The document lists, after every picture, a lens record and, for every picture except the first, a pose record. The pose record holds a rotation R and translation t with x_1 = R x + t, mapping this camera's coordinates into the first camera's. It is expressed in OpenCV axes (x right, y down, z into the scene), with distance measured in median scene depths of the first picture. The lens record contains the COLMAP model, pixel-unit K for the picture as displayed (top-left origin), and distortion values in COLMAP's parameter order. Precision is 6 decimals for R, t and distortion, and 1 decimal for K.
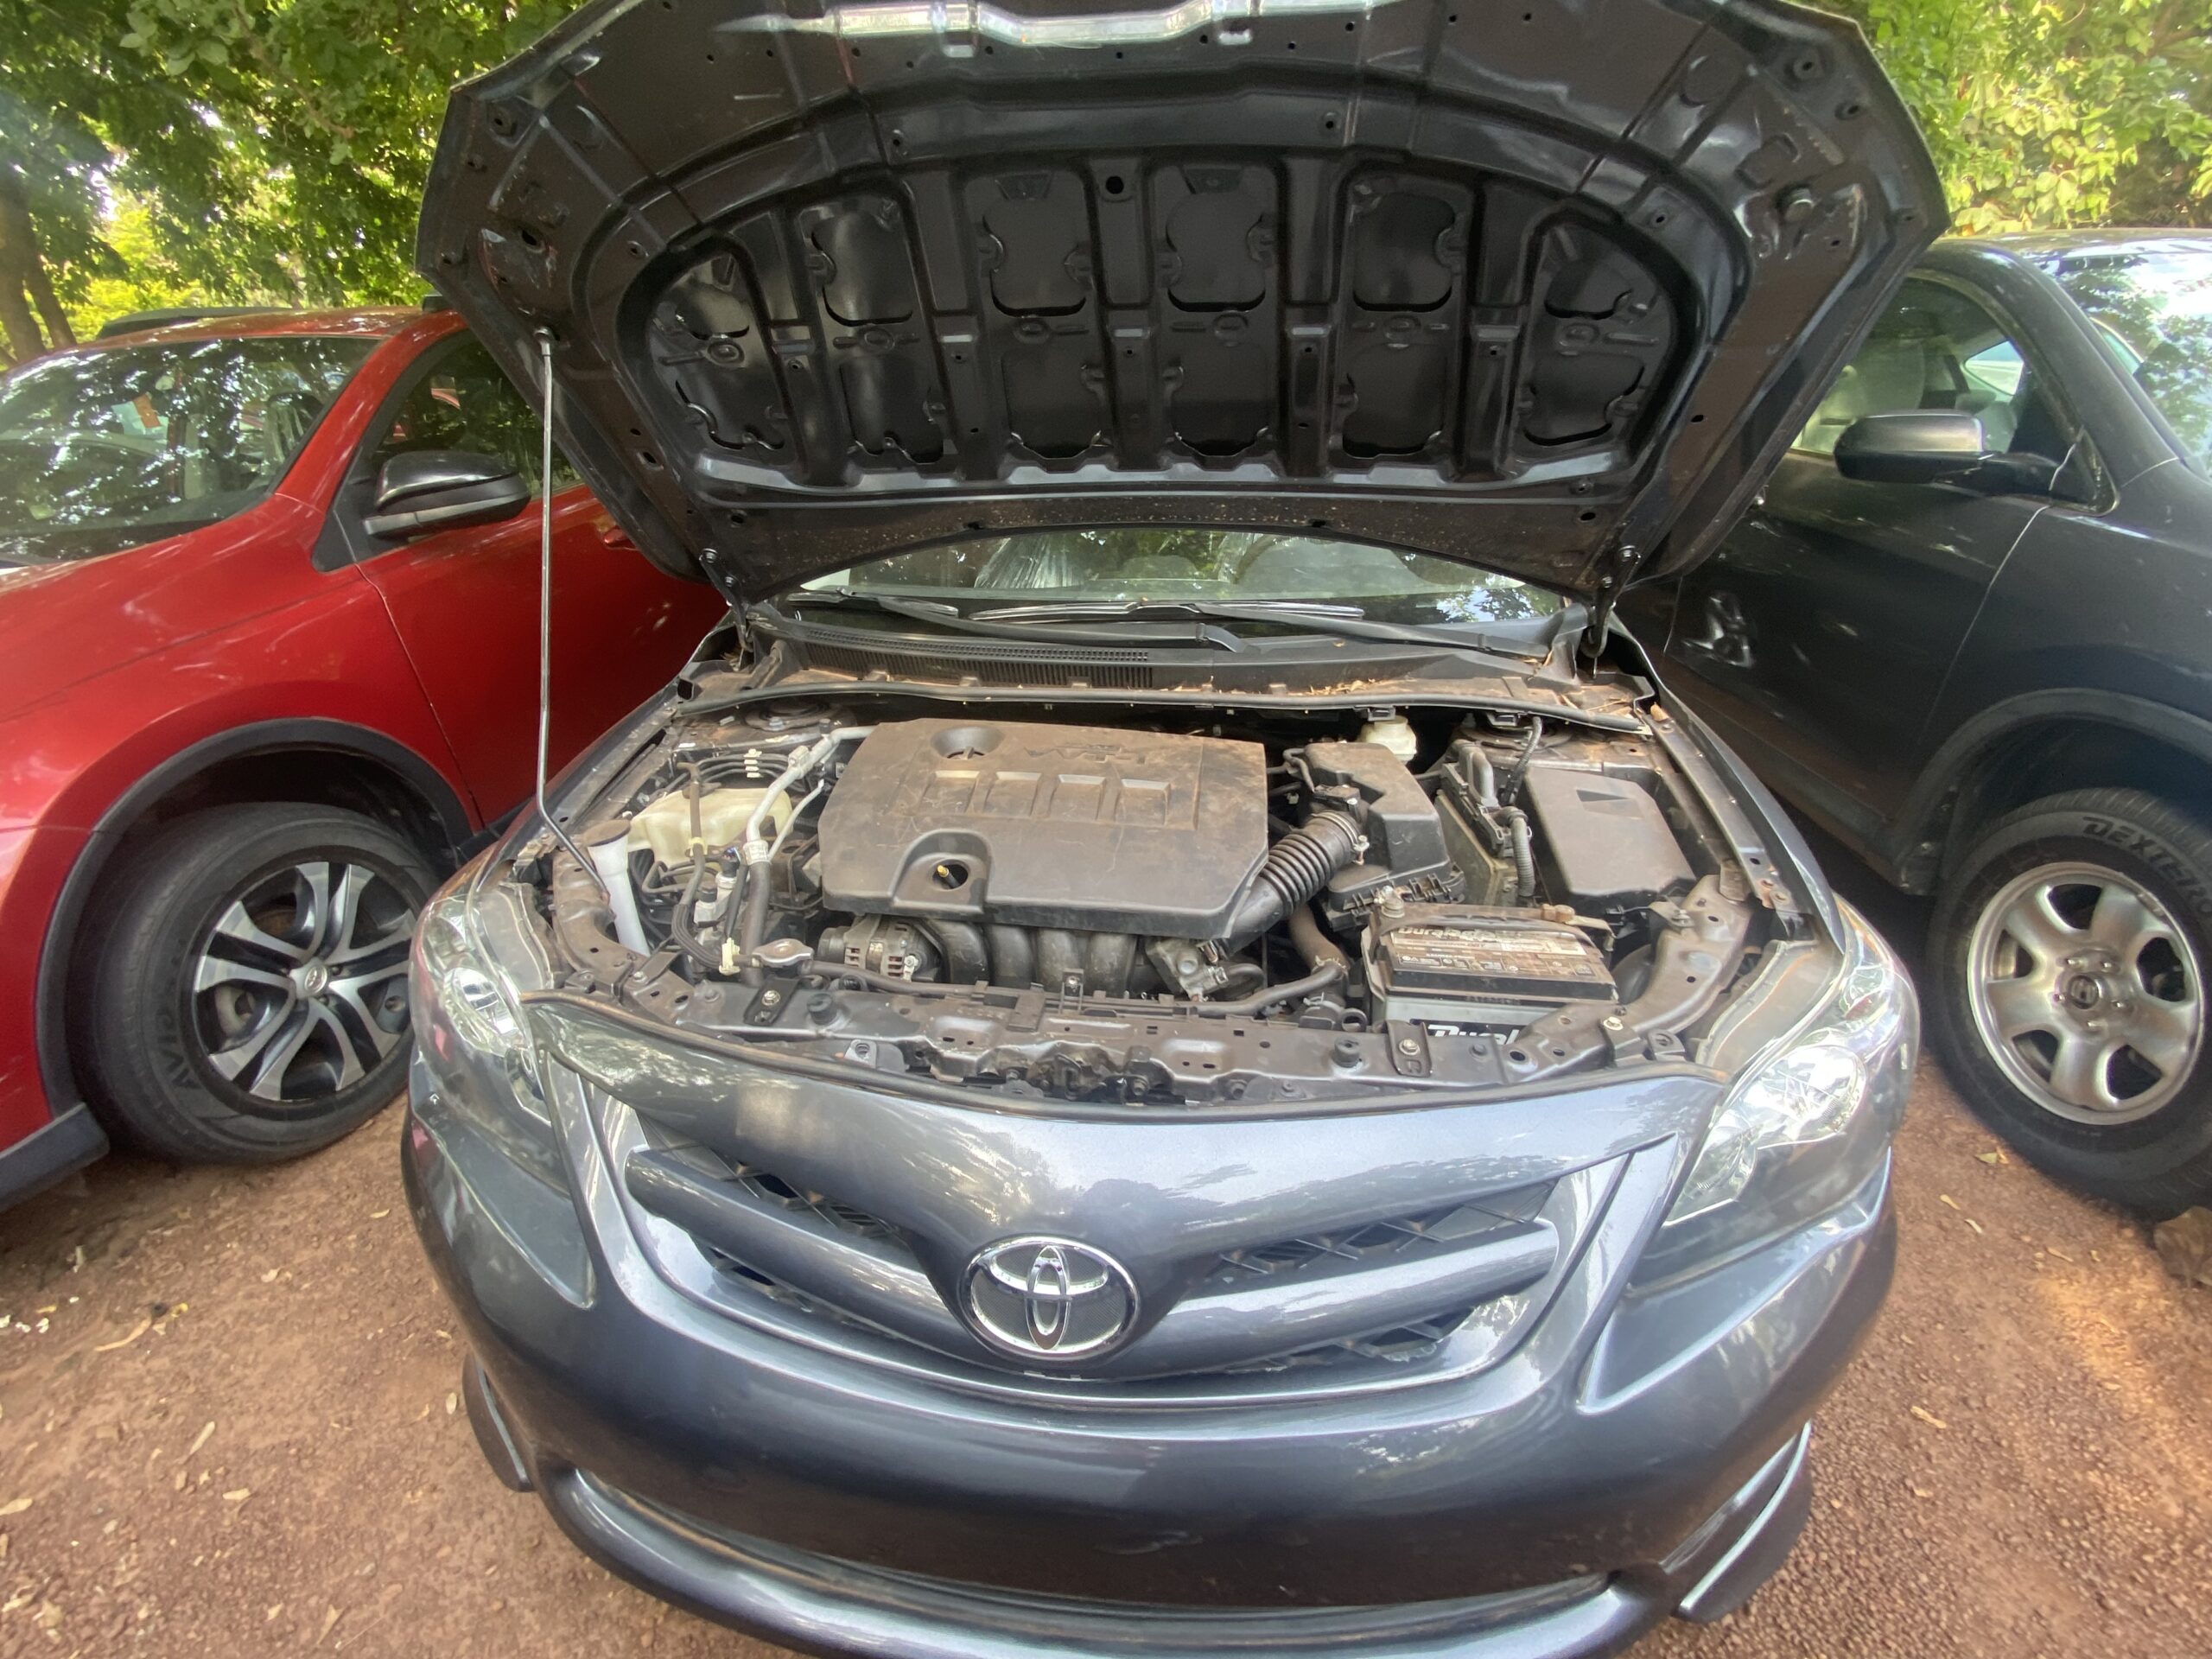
lens RADIAL K [[886.4, 0, 1103.6], [0, 886.4, 831.7], [0, 0, 1]] dist [0.020969, -0.014789]
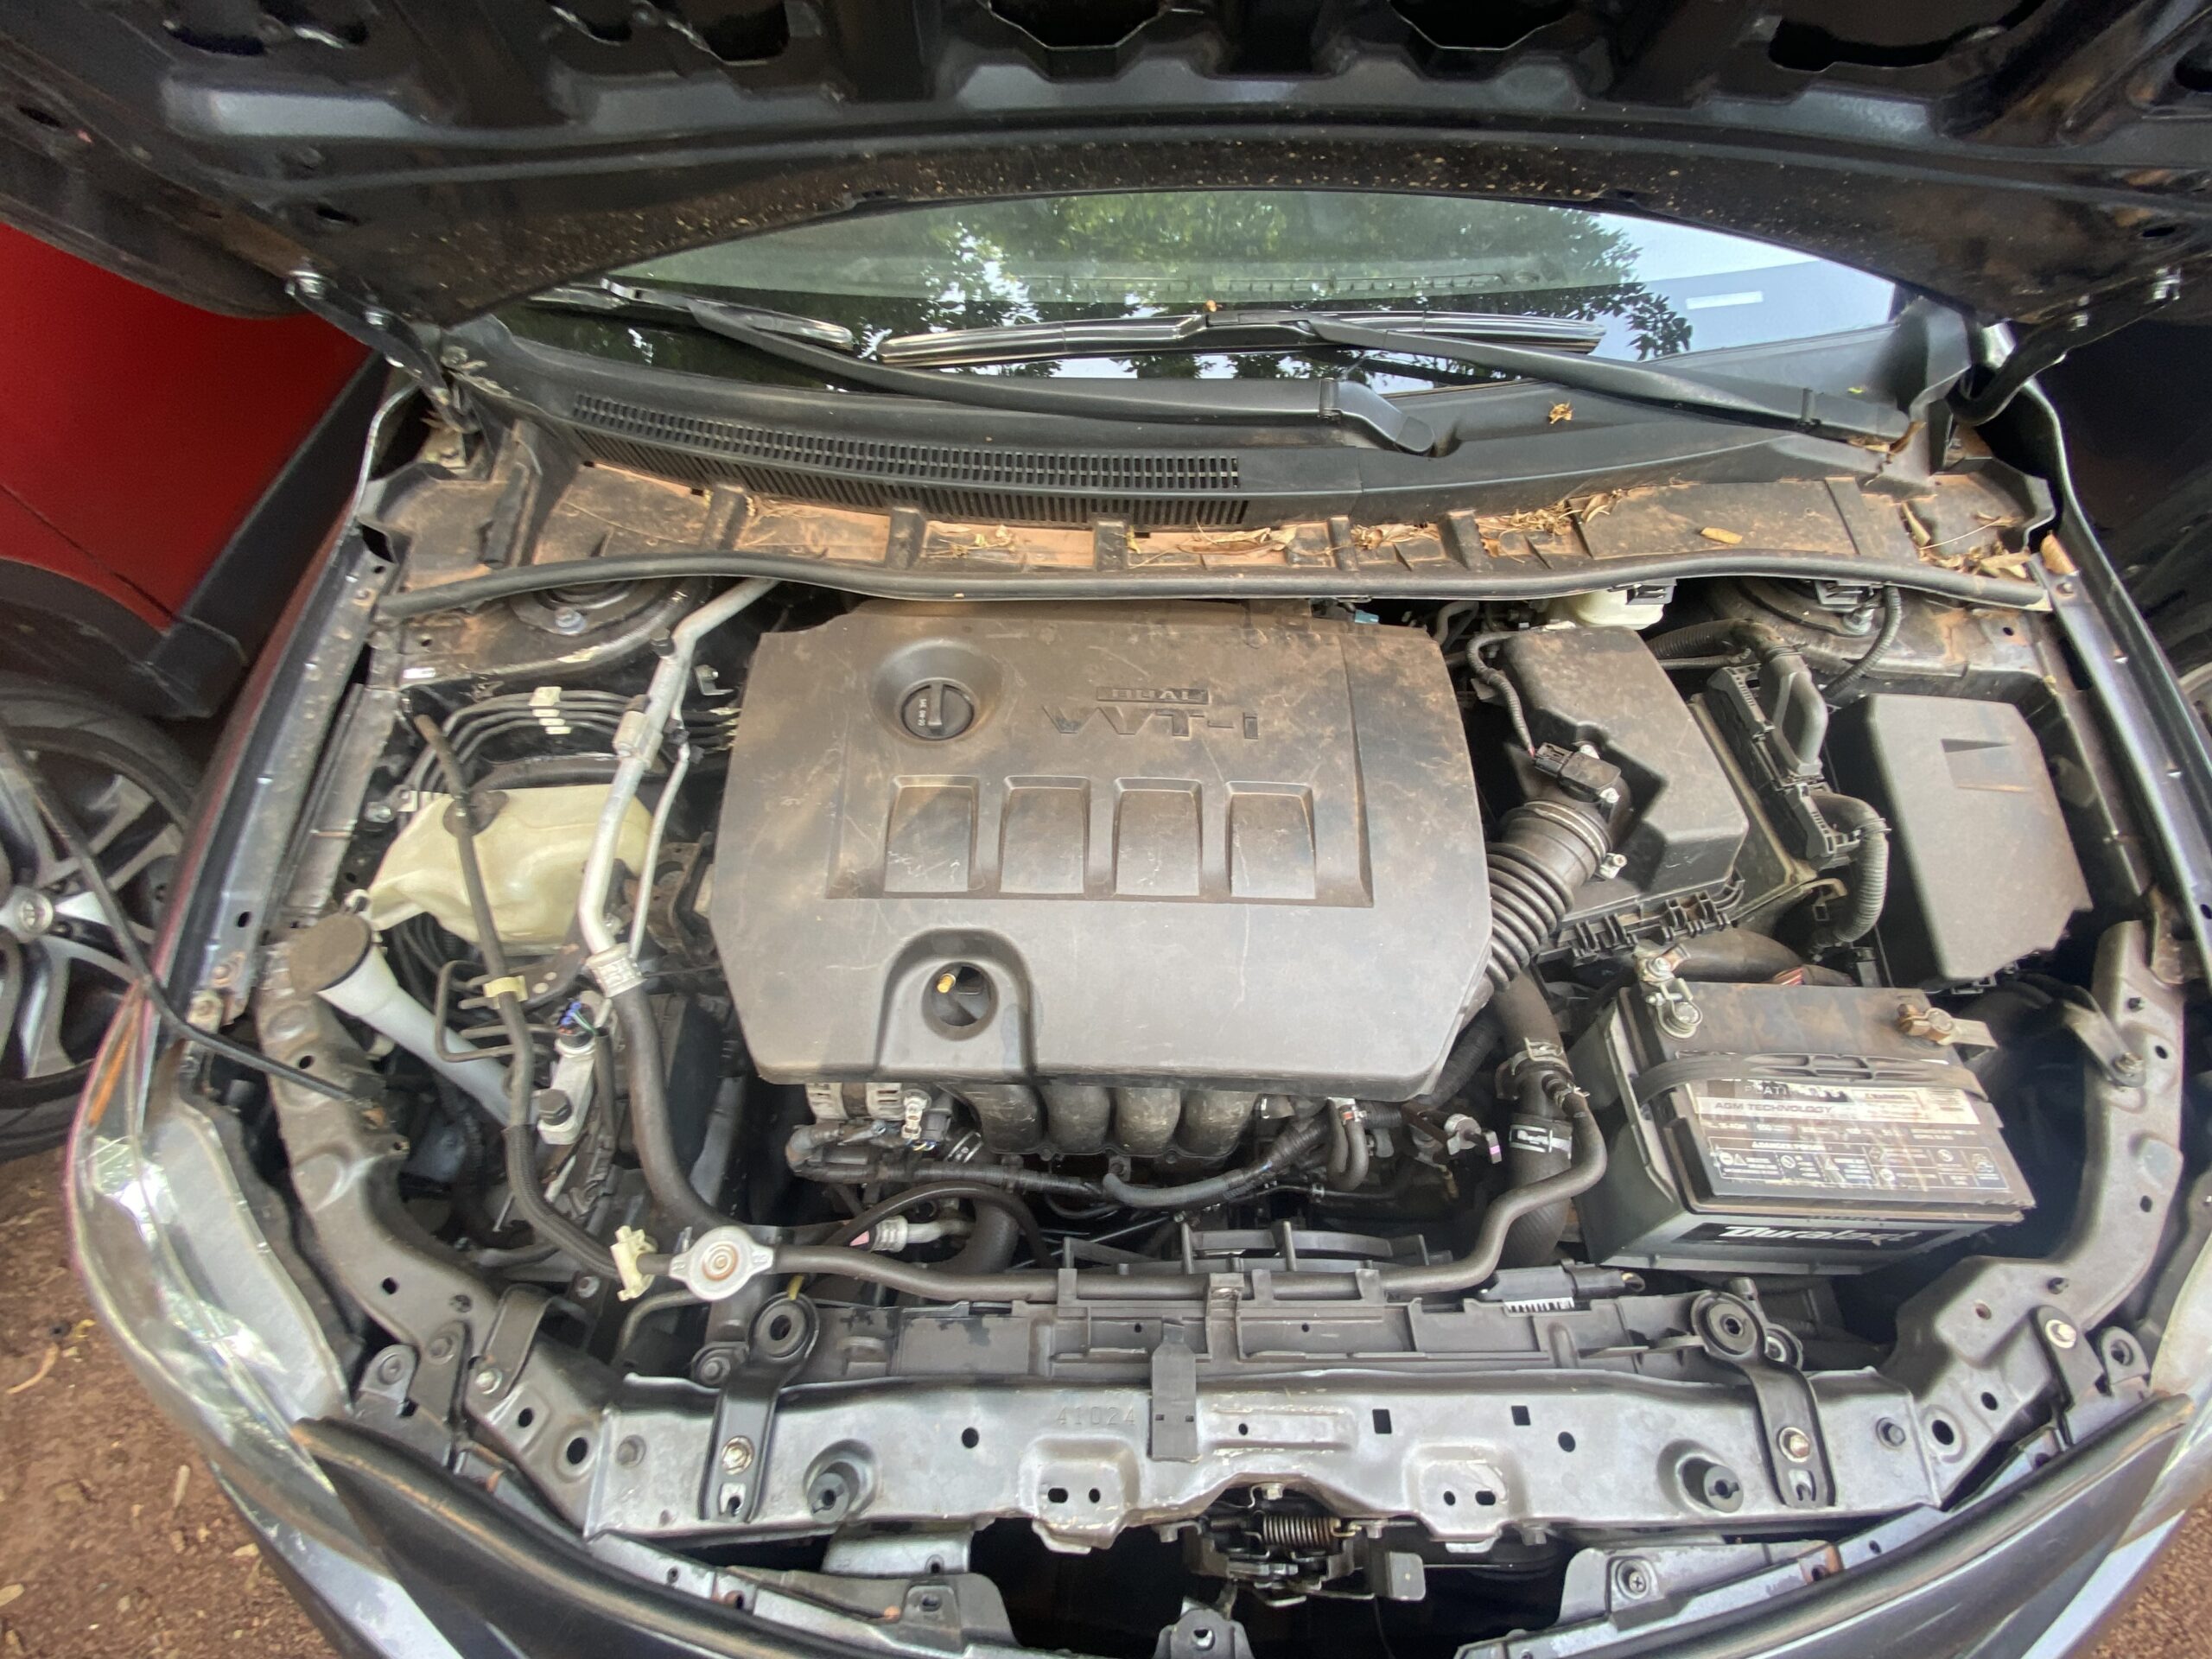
lens RADIAL K [[896.8, 0, 1106.0], [0, 896.8, 829.5], [0, 0, 1]] dist [-0.002404, -0.007745]
pose [[0.992973, -0.088330, 0.078750, -0.097796], [0.038320, 0.869621, 0.492231, -0.293215], [-0.111962, -0.485755, 0.866895, 0.447010]]
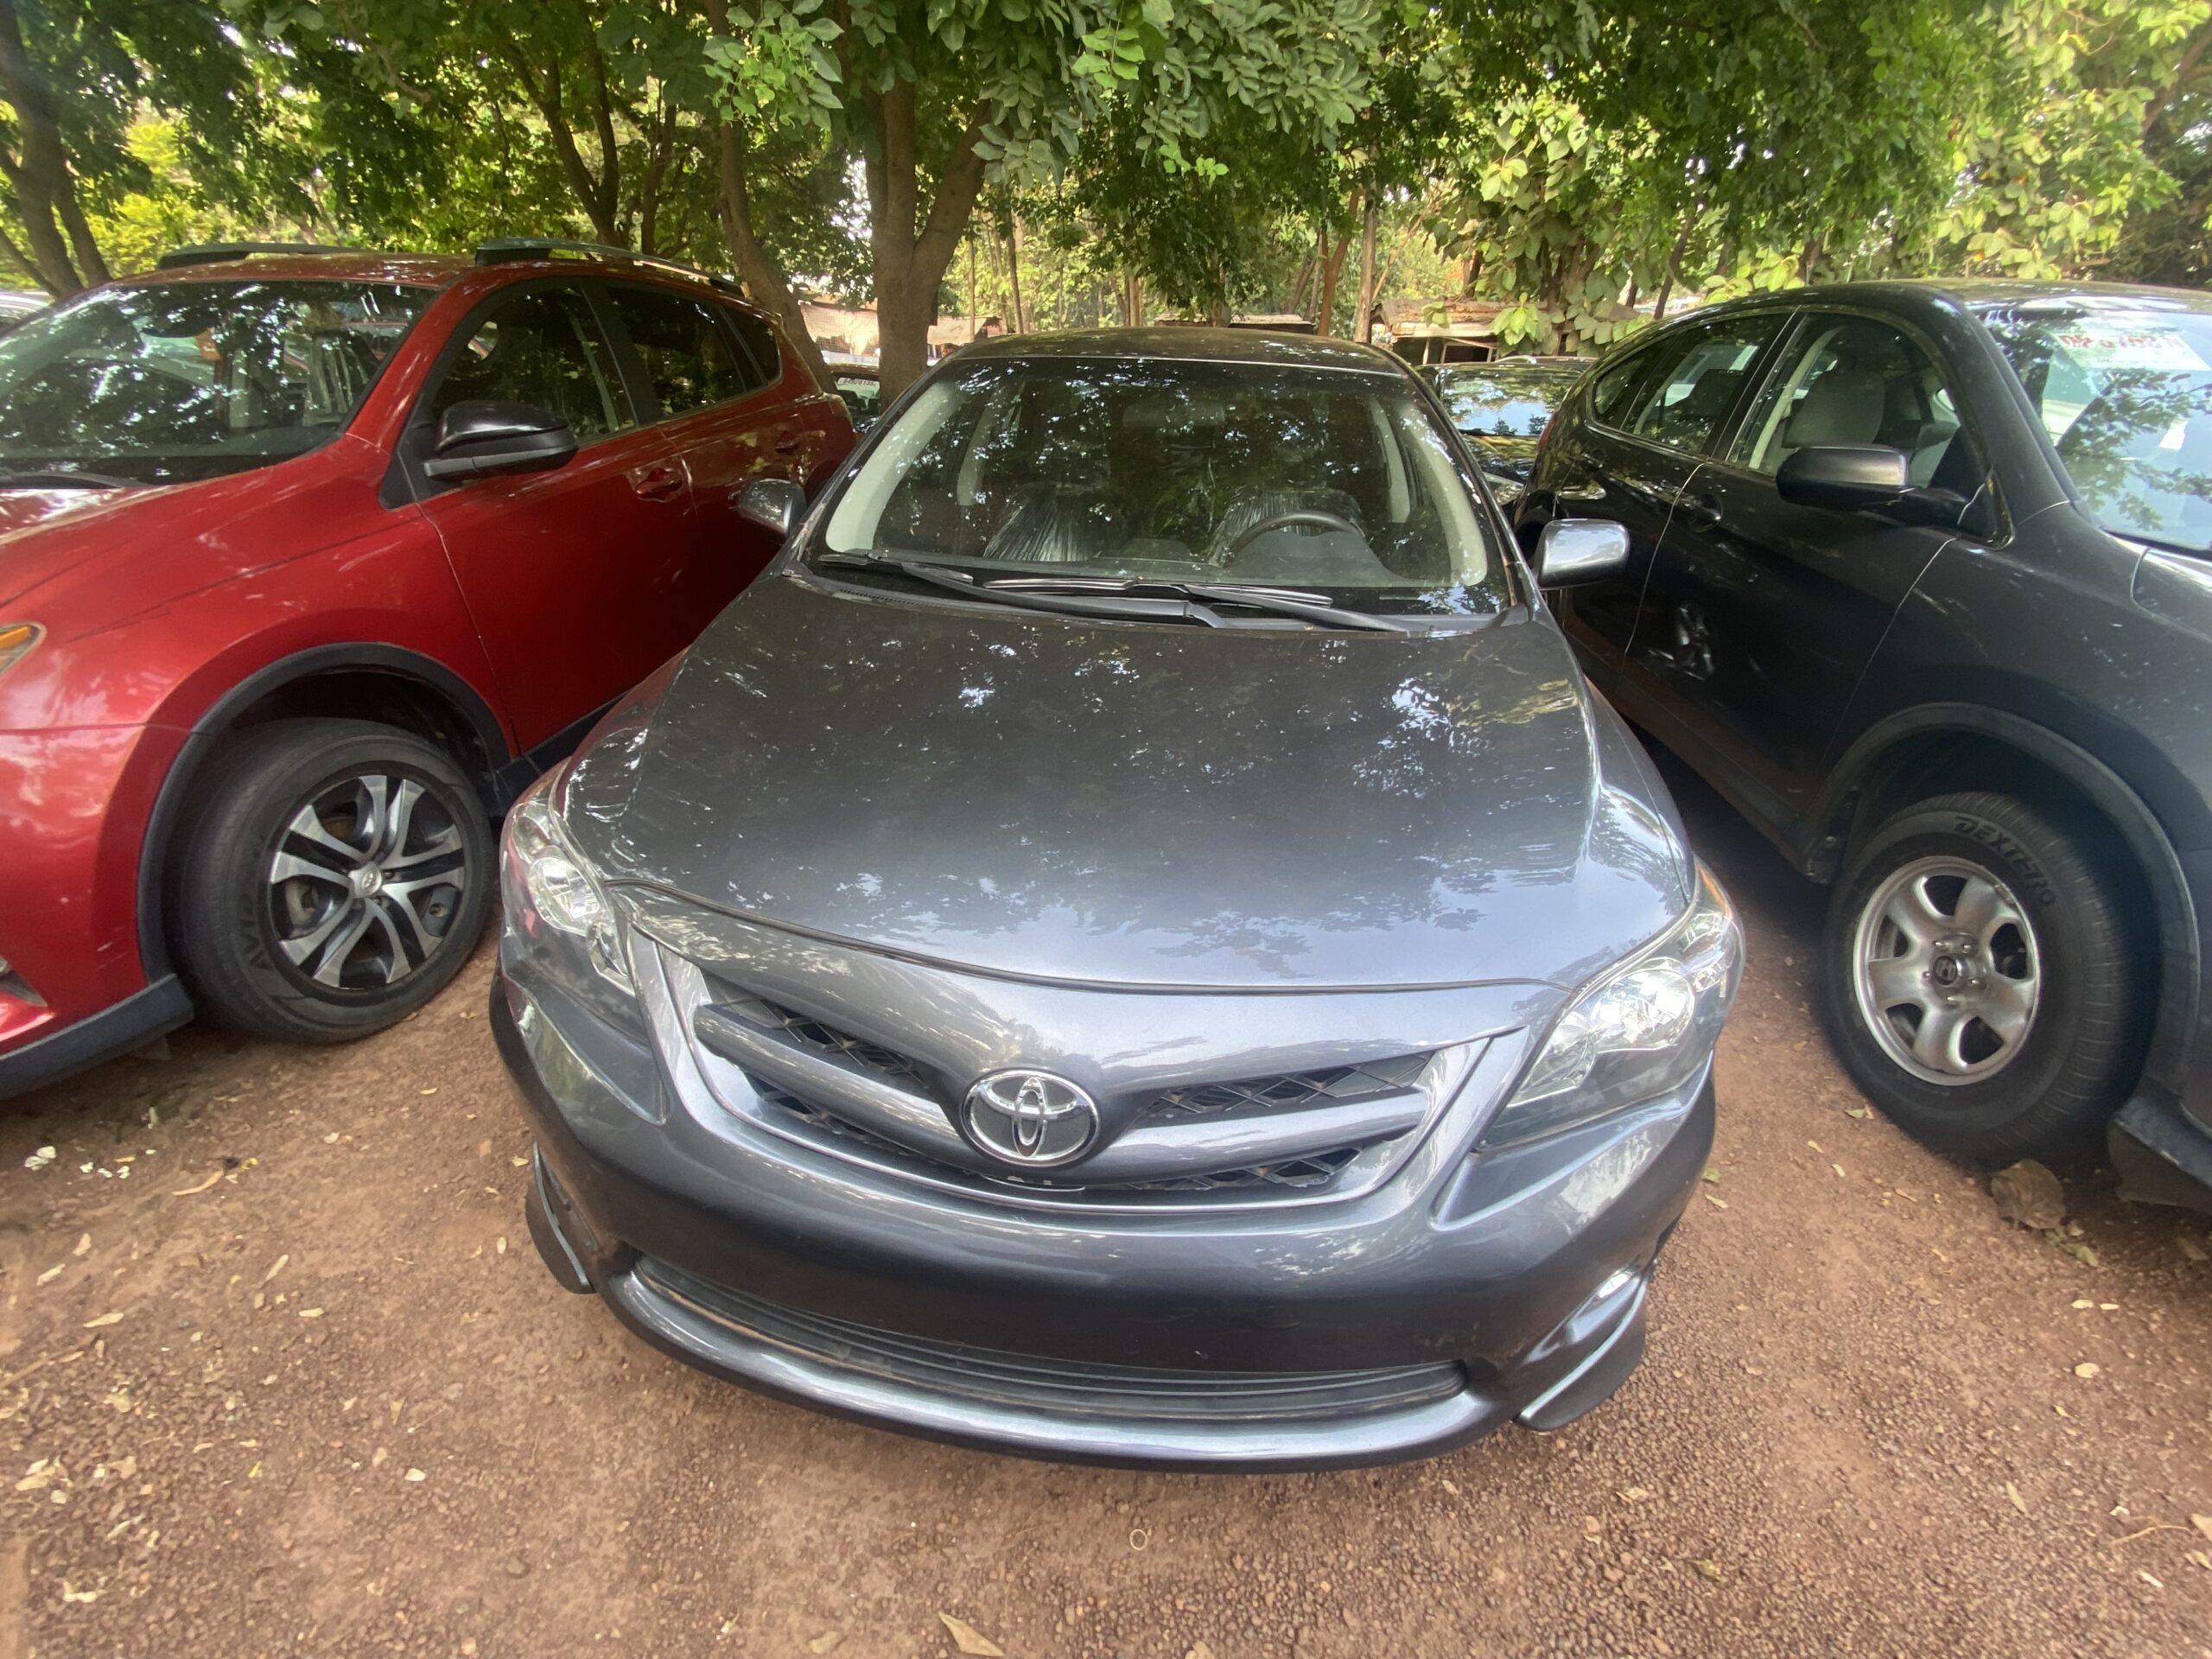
lens RADIAL K [[885.1, 0, 1106.0], [0, 885.1, 829.5], [0, 0, 1]] dist [0.025385, -0.016707]
pose [[0.998506, 0.053135, 0.012723, 0.005282], [-0.053443, 0.998252, 0.025241, 0.035367], [-0.011360, -0.025883, 0.999600, -0.152631]]
